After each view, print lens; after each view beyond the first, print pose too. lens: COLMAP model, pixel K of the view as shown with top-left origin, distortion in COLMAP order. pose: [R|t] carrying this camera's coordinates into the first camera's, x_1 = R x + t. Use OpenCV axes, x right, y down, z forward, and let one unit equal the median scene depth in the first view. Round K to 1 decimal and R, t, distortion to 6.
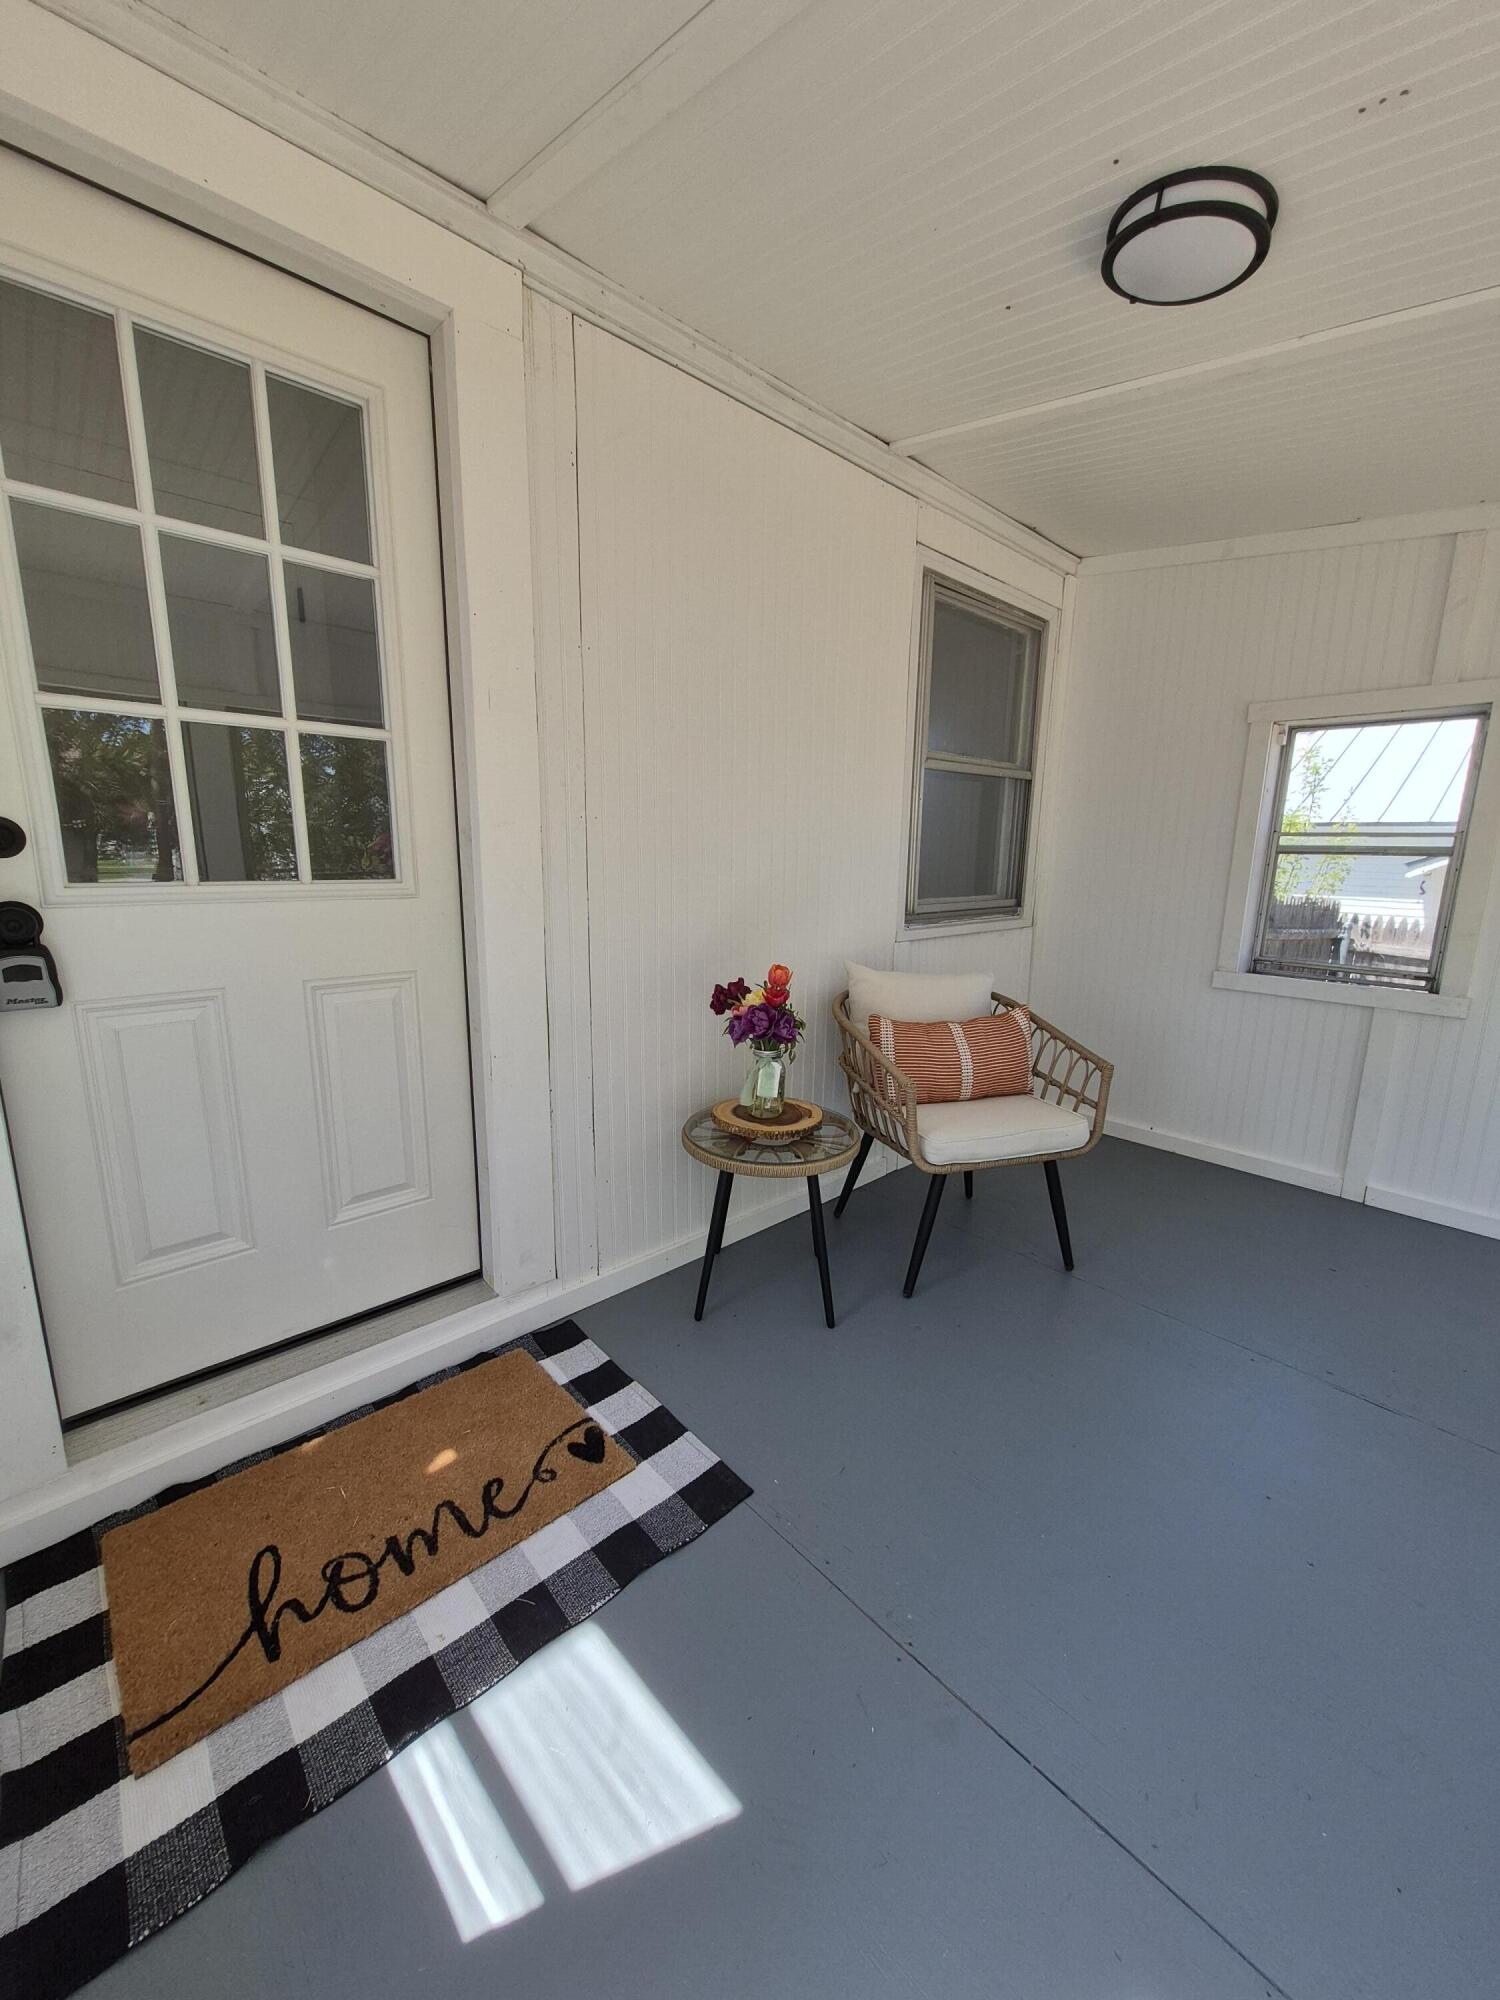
lens RADIAL K [[783.5, 0, 749.7], [0, 783.5, 1006.9], [0, 0, 1]] dist [-0.001877, 0.001945]
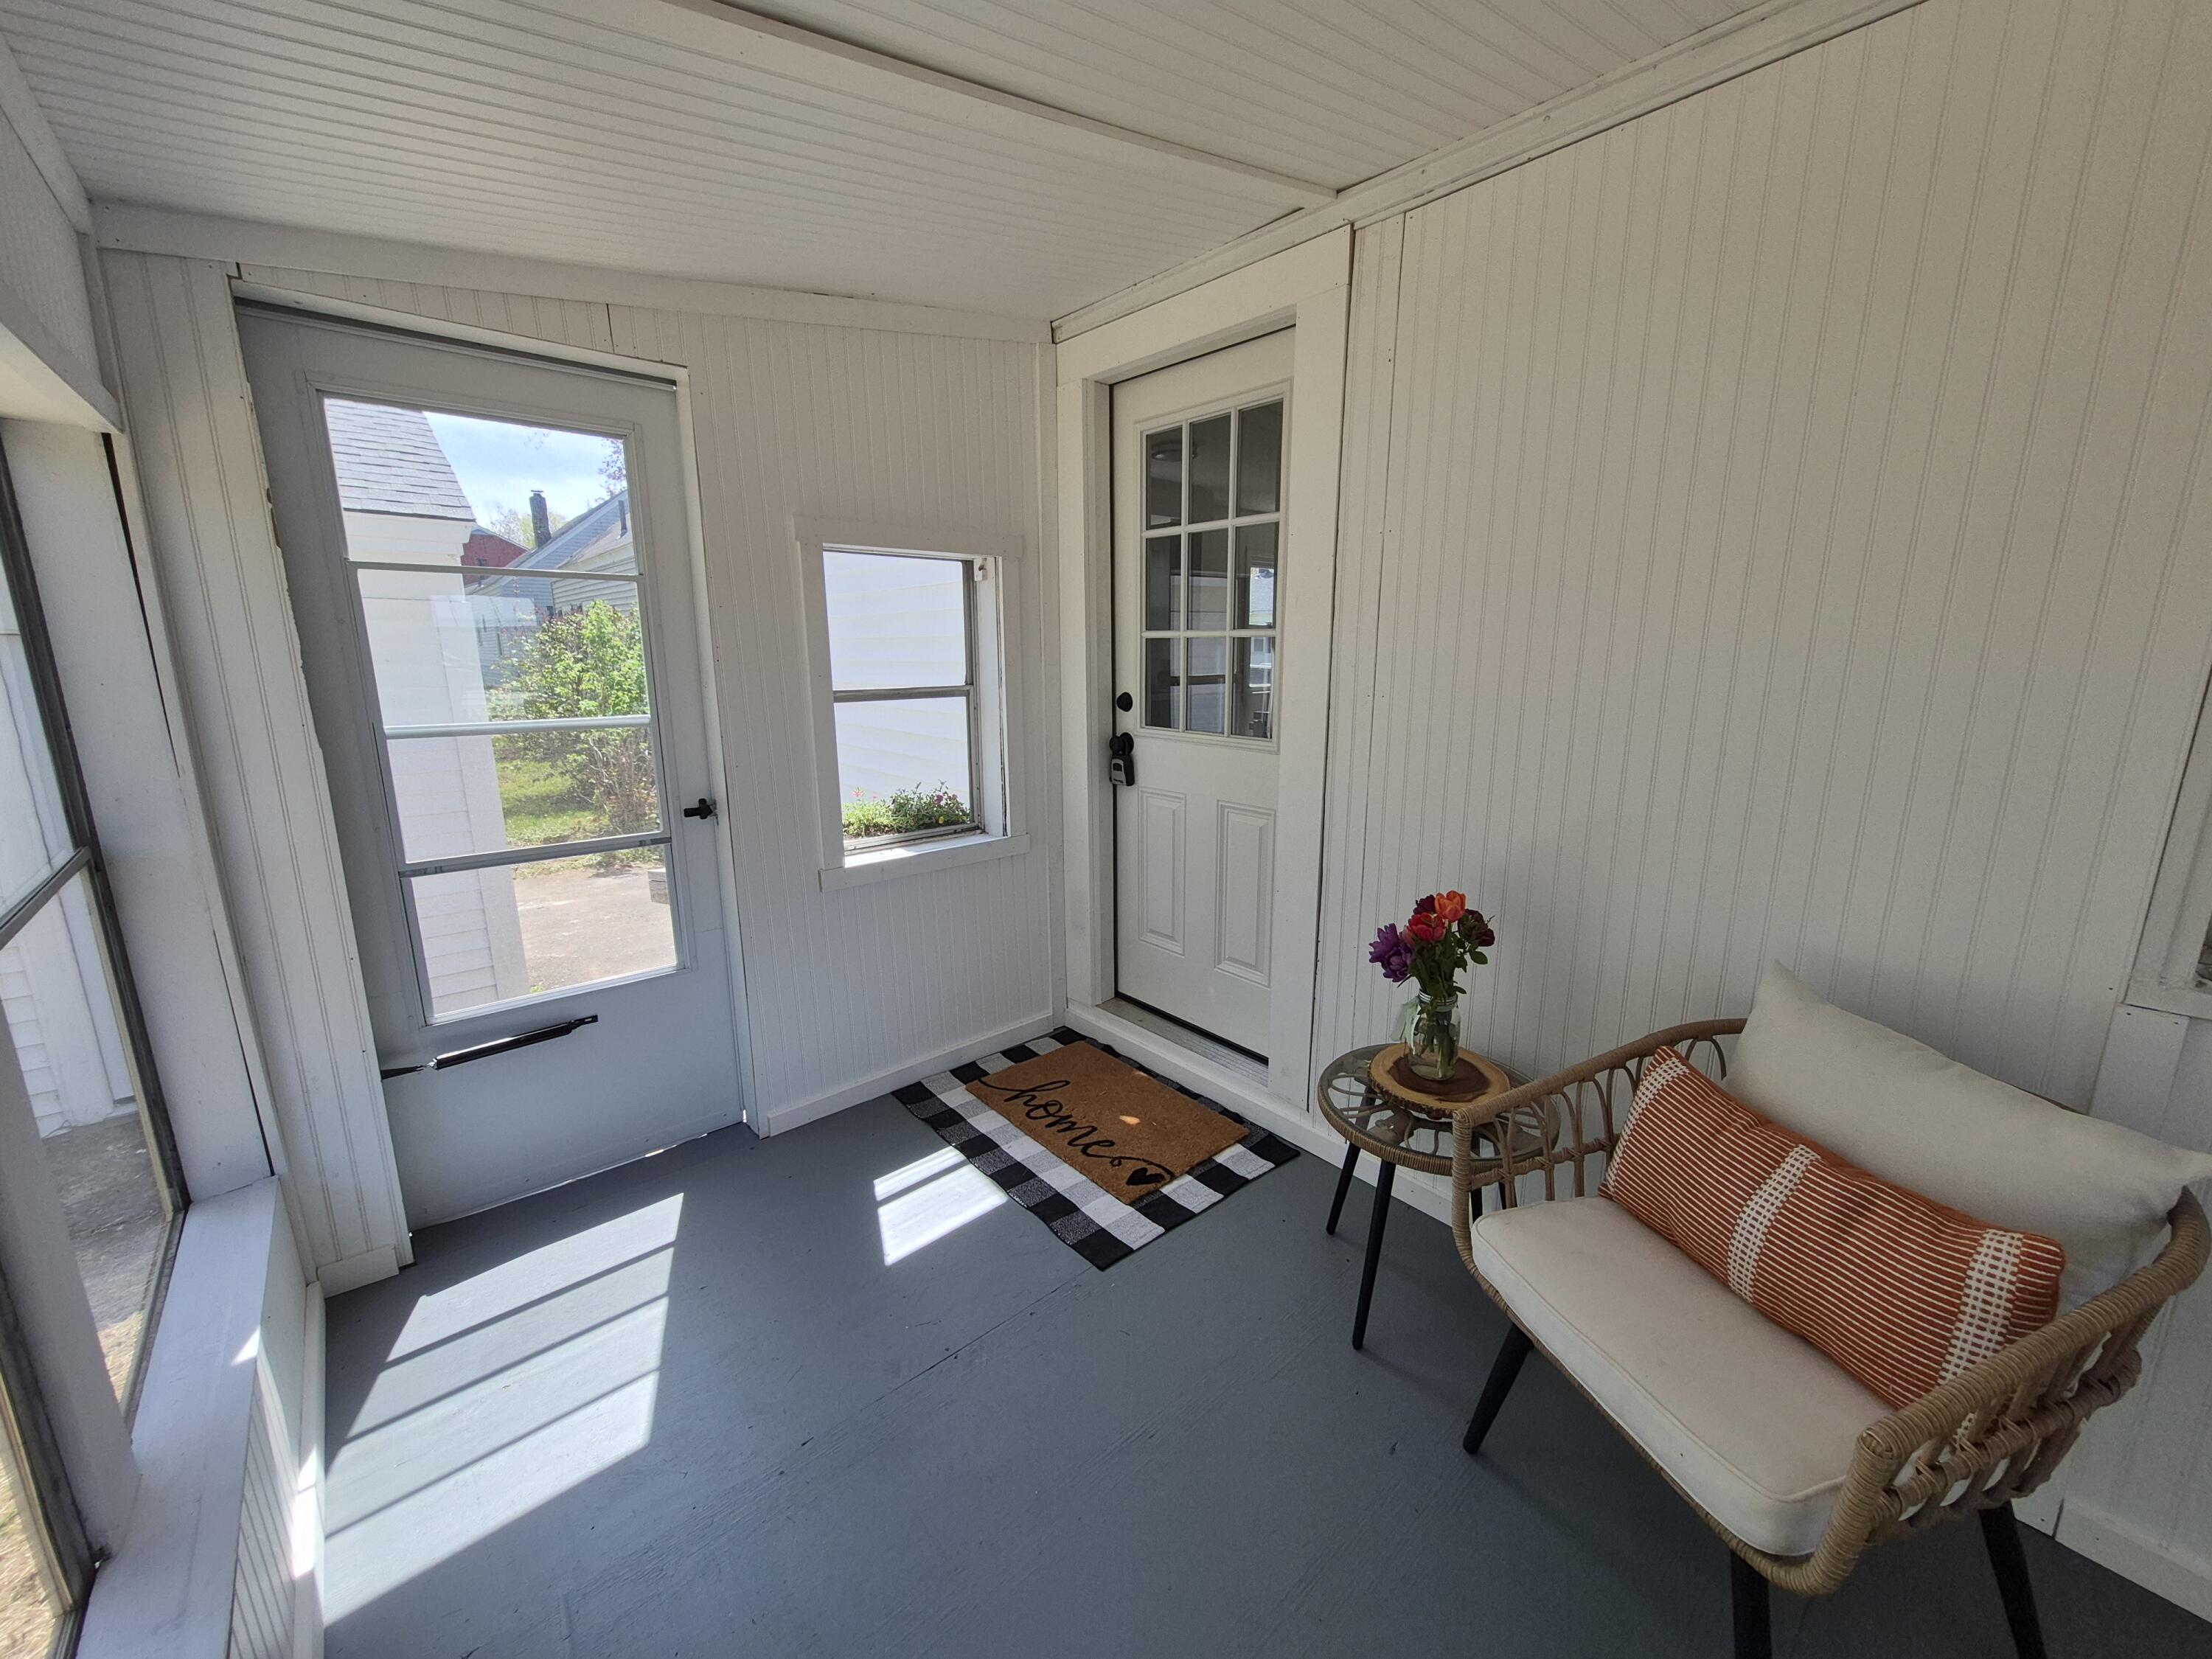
lens RADIAL K [[866.5, 0, 1113.3], [0, 866.5, 826.7], [0, 0, 1]] dist [-0.001877, 0.001945]
pose [[-0.033142, 0.192284, -0.980780, 1.157614], [-0.195857, 0.961042, 0.195033, -0.289588], [0.980072, 0.198557, 0.005809, 0.861954]]
